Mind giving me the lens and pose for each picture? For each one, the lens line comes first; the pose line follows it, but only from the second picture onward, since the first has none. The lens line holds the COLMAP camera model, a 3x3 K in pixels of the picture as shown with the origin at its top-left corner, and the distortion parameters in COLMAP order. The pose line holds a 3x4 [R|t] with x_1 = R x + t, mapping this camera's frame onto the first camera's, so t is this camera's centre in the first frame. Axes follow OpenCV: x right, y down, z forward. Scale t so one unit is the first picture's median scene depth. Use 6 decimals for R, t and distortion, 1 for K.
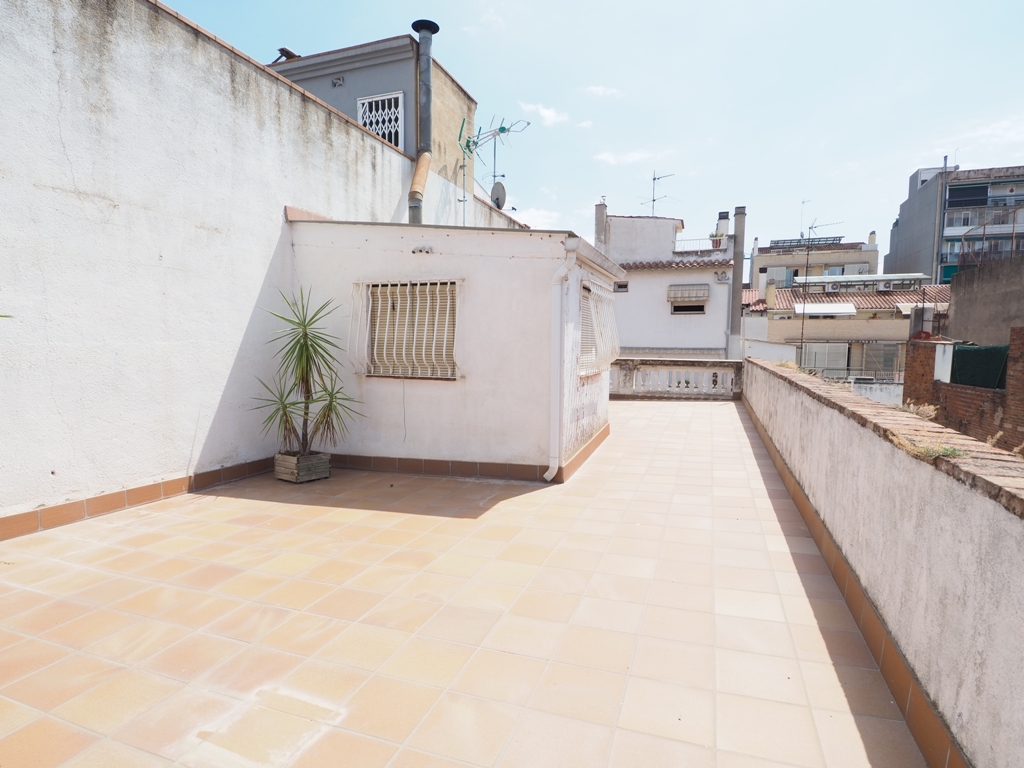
lens RADIAL K [[554.3, 0, 506.4], [0, 554.3, 387.1], [0, 0, 1]] dist [-0.012202, -0.002748]
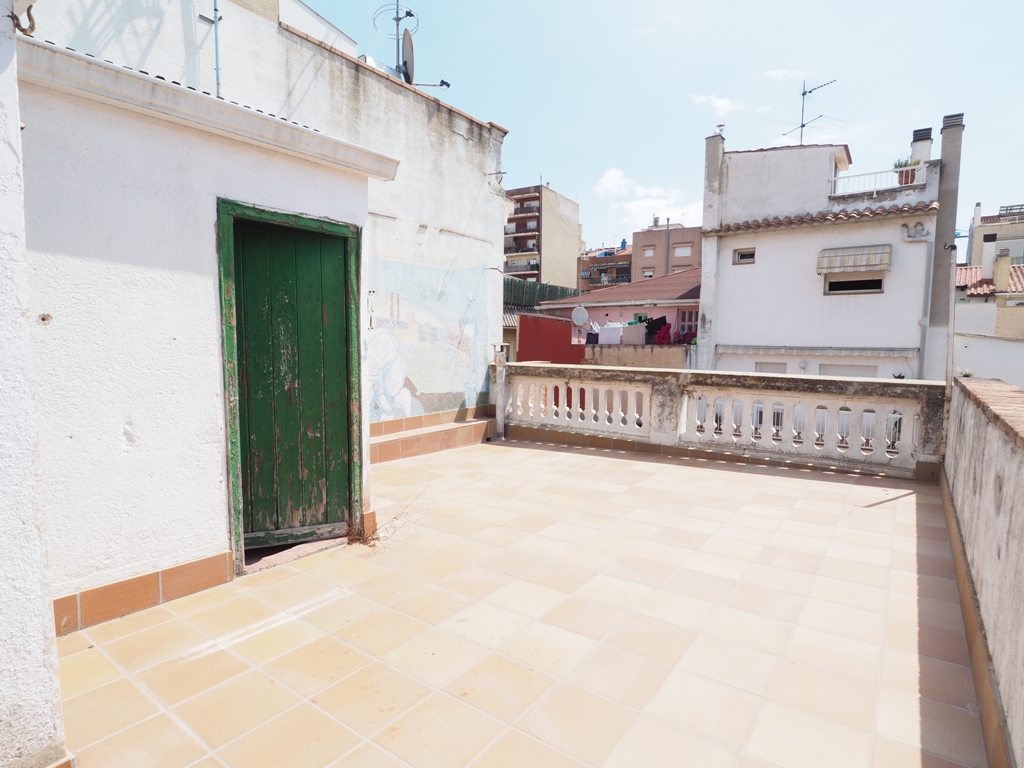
lens RADIAL K [[554.3, 0, 506.4], [0, 554.3, 387.1], [0, 0, 1]] dist [-0.012202, -0.002748]
pose [[0.960901, 0.024389, -0.275814, 0.125691], [-0.022777, 0.999700, 0.009047, -0.022280], [0.275952, -0.002411, 0.961168, 0.288906]]
